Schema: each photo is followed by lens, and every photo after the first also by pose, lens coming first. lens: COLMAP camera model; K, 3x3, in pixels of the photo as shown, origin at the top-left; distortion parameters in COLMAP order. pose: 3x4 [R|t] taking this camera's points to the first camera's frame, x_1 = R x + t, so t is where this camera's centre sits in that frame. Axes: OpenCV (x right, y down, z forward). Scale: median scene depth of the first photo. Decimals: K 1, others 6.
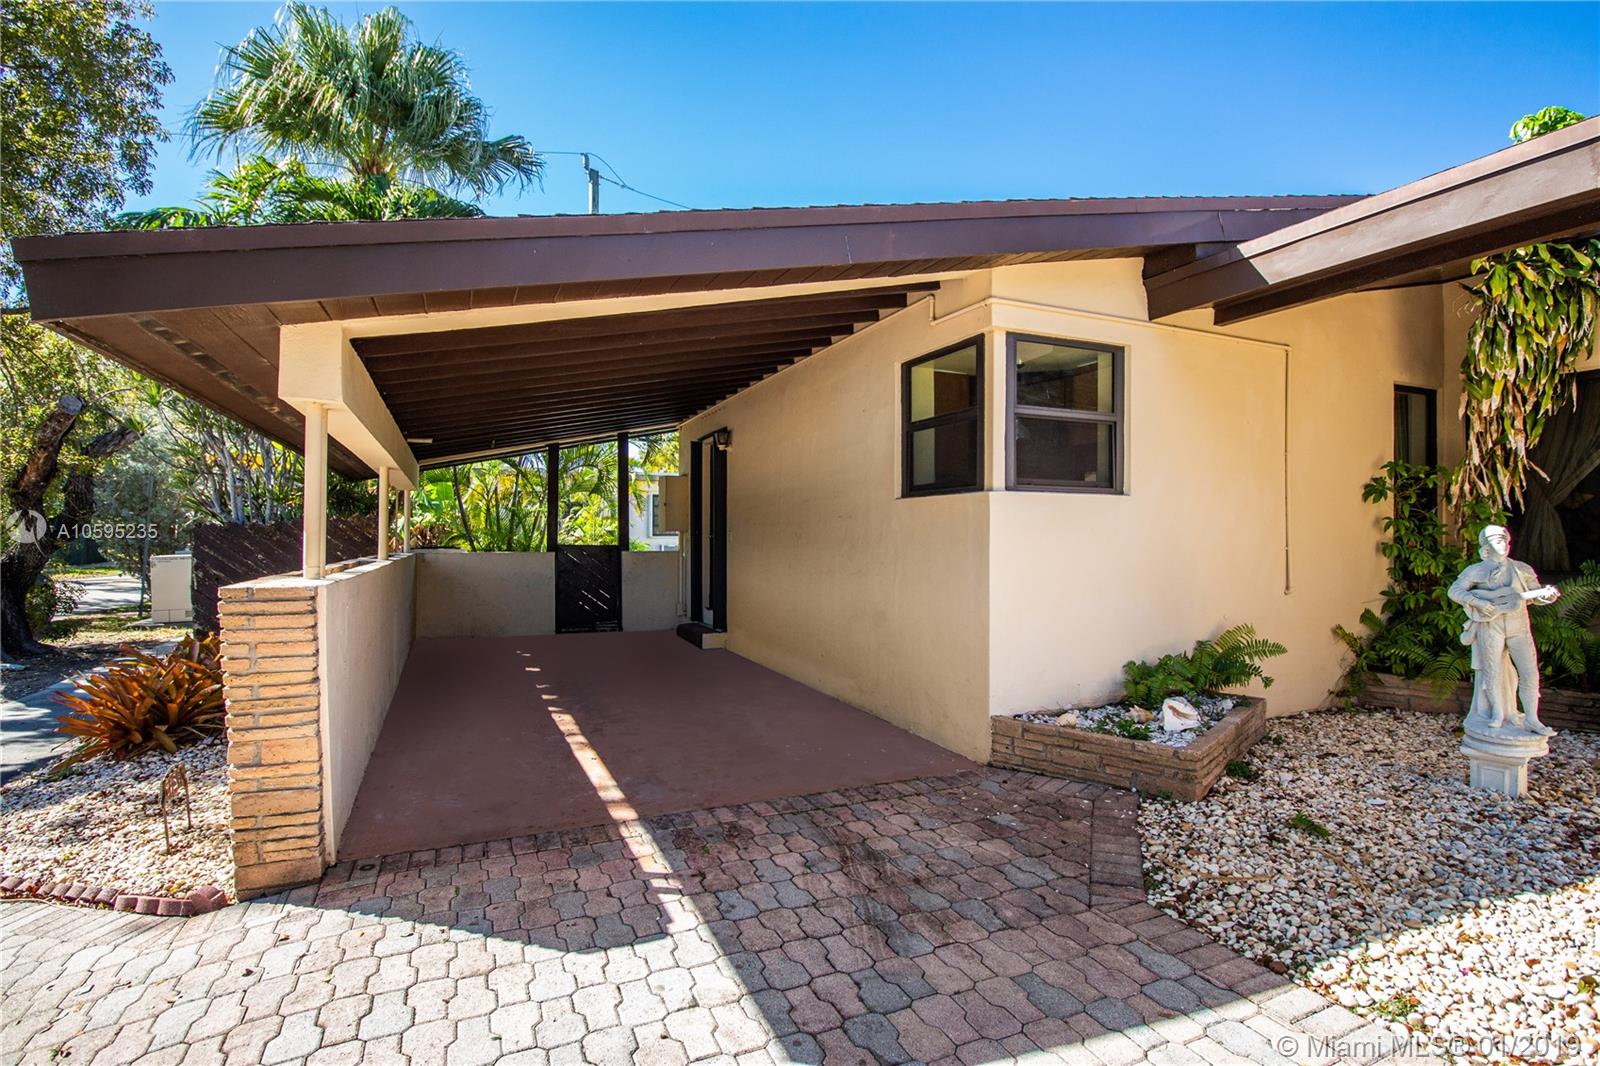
lens RADIAL K [[784.7, 0, 803.3], [0, 784.7, 530.1], [0, 0, 1]] dist [-0.007249, -0.005076]
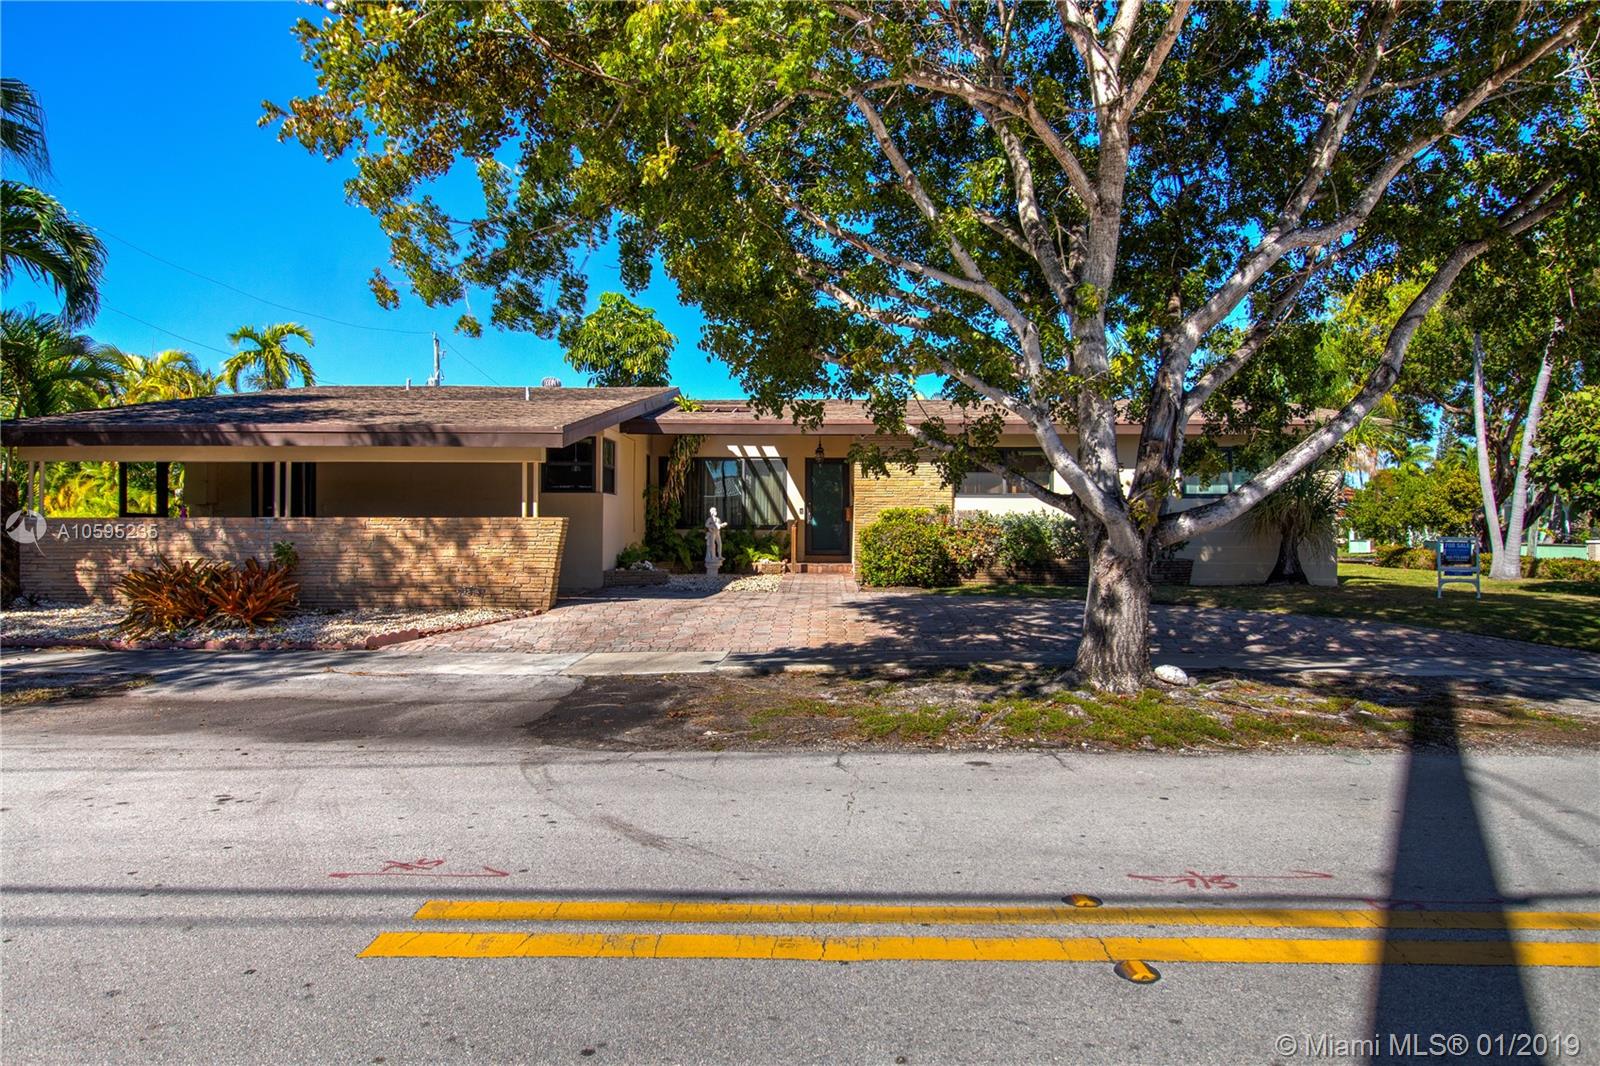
lens RADIAL K [[965.2, 0, 797.0], [0, 965.2, 537.1], [0, 0, 1]] dist [-0.001173, -0.000180]
pose [[0.429371, -0.008986, 0.903083, -2.340652], [-0.010498, 0.999833, 0.014940, 0.046396], [-0.903067, -0.015895, 0.429205, -1.030455]]
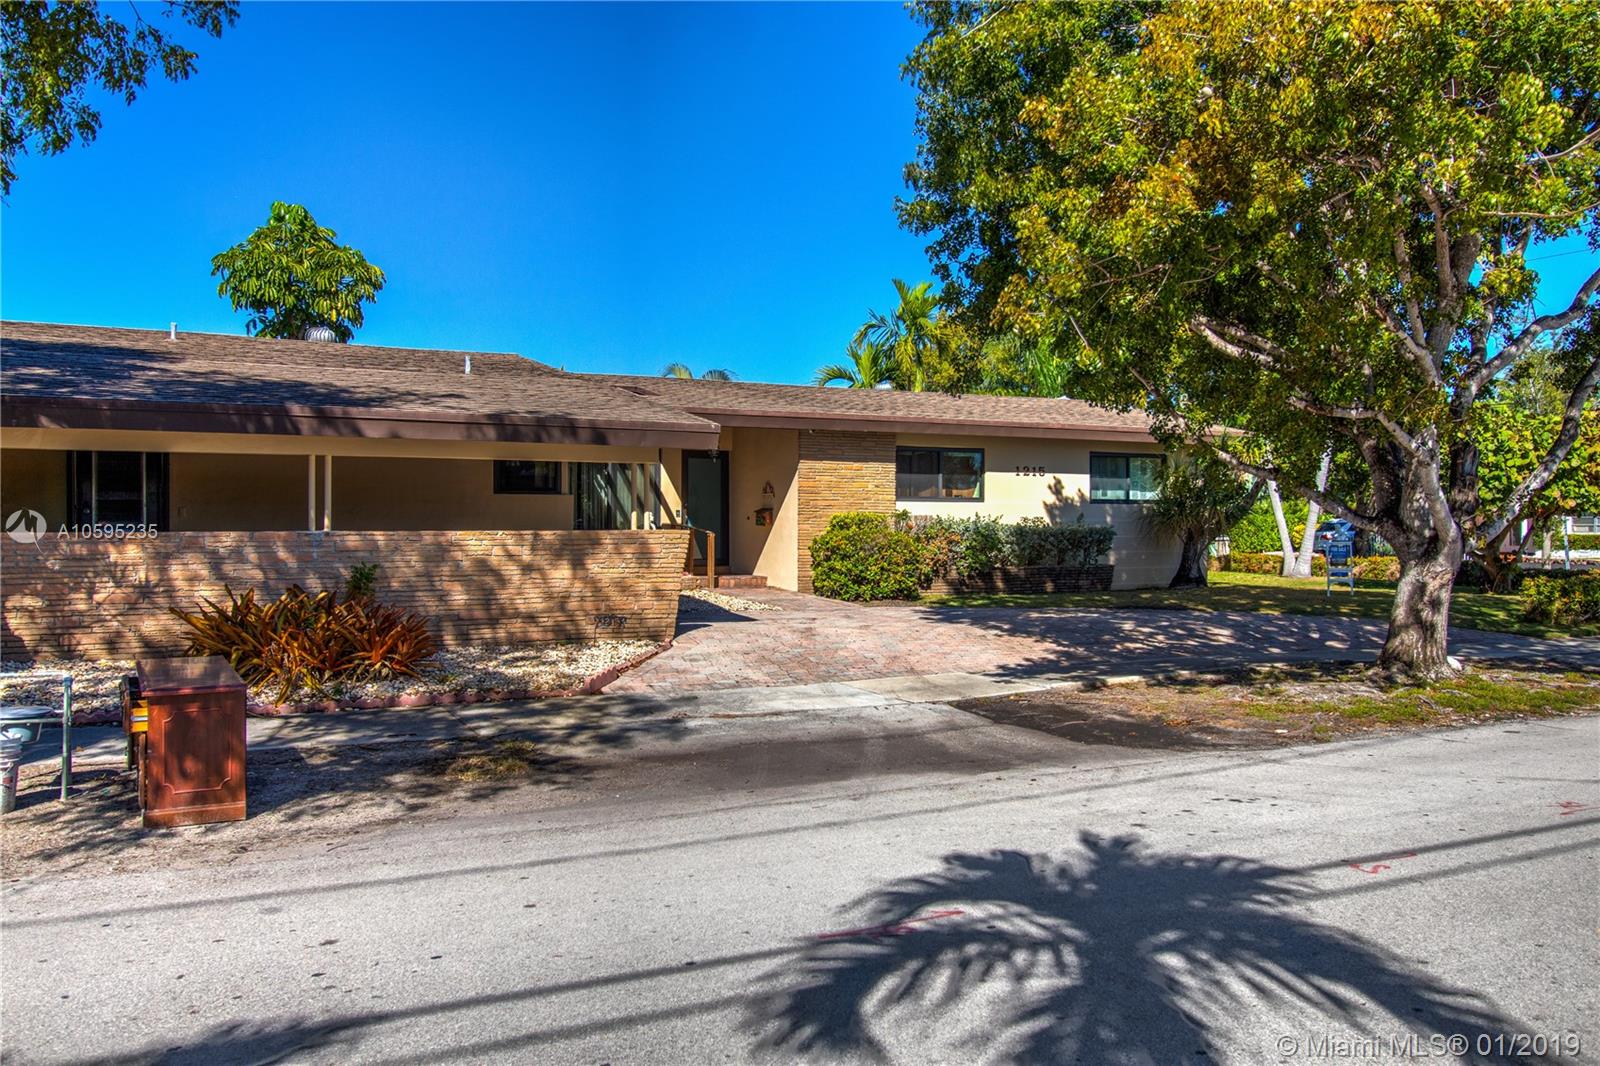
lens RADIAL K [[1263.3, 0, 803.6], [0, 1263.3, 533.2], [0, 0, 1]] dist [0.015843, 0.002087]
pose [[-0.041031, -0.011349, 0.999093, -3.112862], [-0.011971, 0.999869, 0.010866, 0.014261], [-0.999086, -0.011514, -0.041161, 0.409749]]
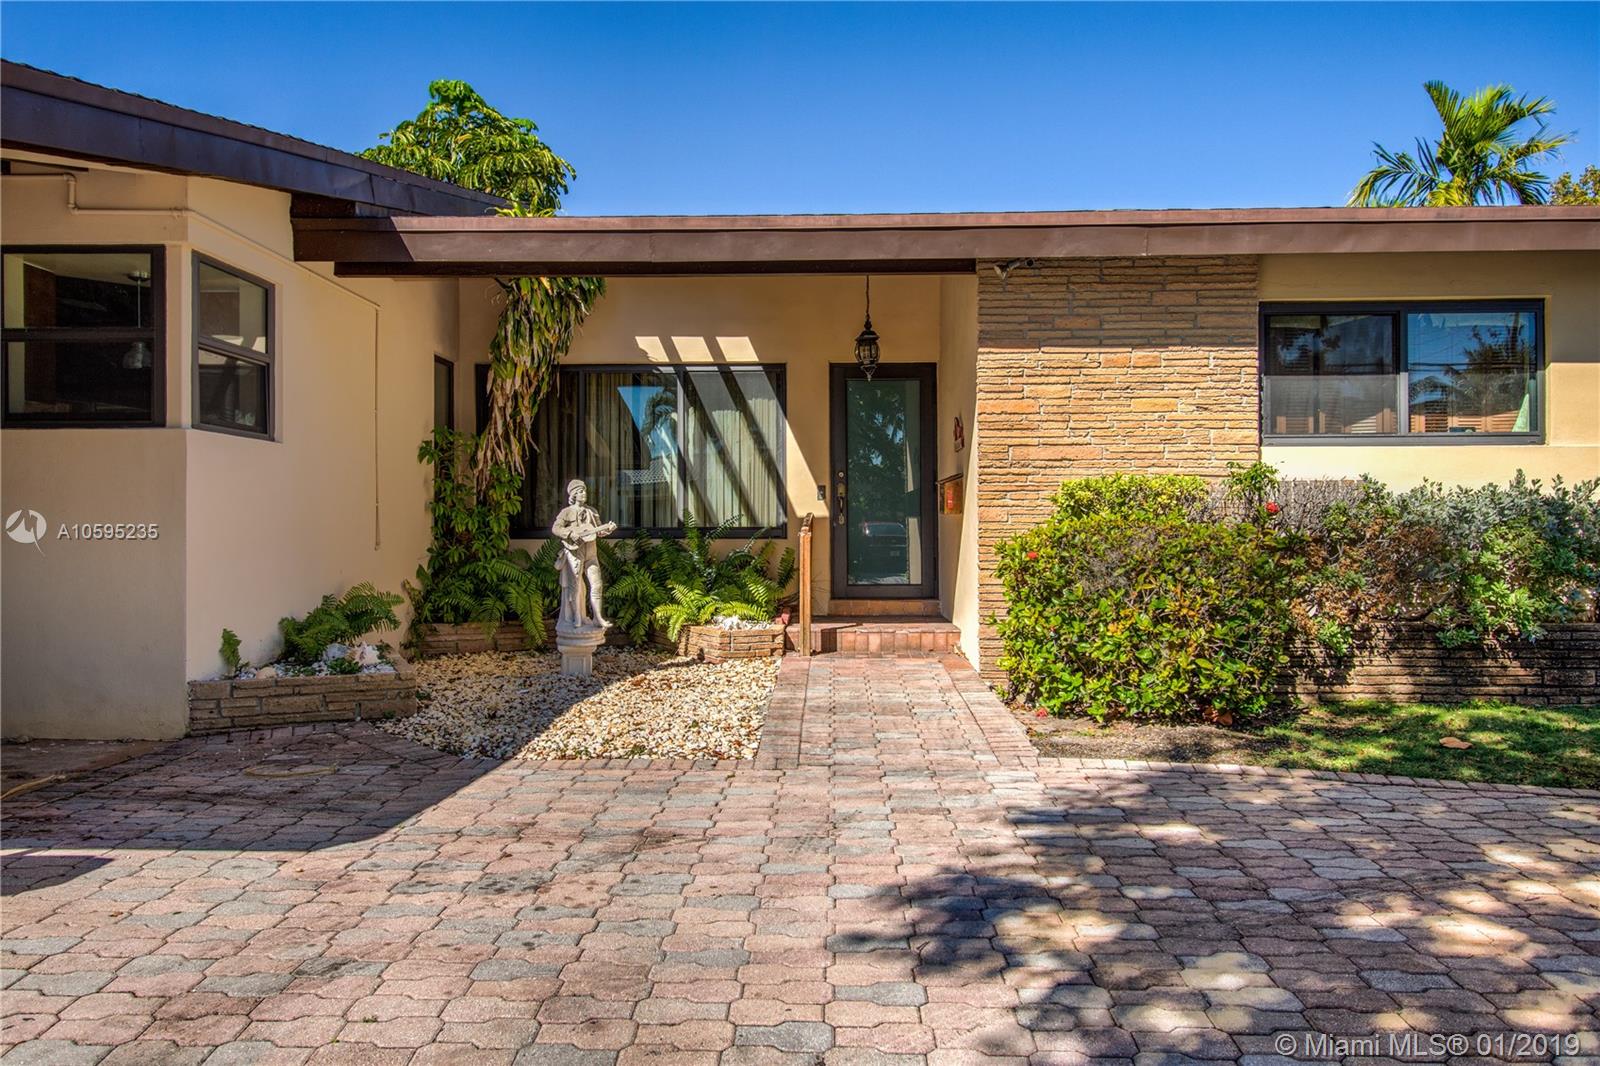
lens RADIAL K [[1217.2, 0, 805.6], [0, 1217.2, 529.1], [0, 0, 1]] dist [0.014086, -0.006431]
pose [[0.426531, -0.004762, 0.904461, -0.625651], [-0.002356, 0.999977, 0.006376, 0.047018], [-0.904470, -0.004851, 0.426510, -0.197117]]
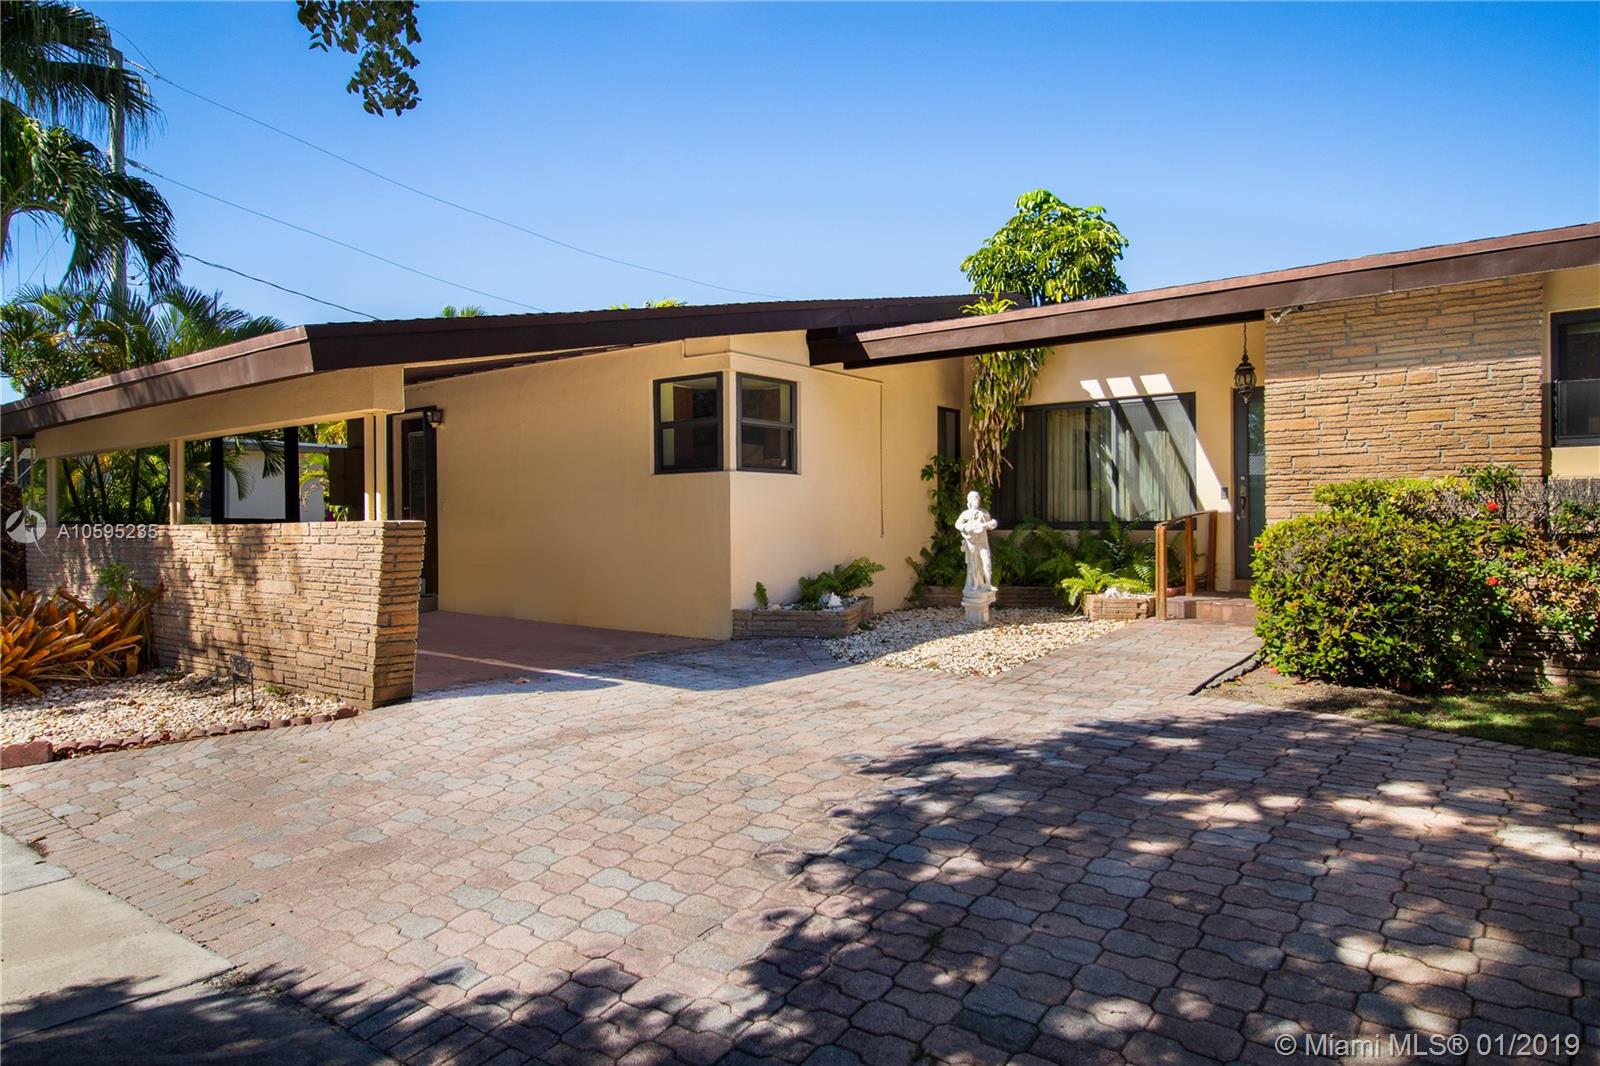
lens RADIAL K [[985.5, 0, 799.9], [0, 985.5, 525.5], [0, 0, 1]] dist [0.003614, -0.004956]
pose [[0.880755, -0.012552, 0.473406, -0.527927], [0.007190, 0.999888, 0.013135, 0.032628], [-0.473518, -0.008165, 0.880746, -0.759670]]
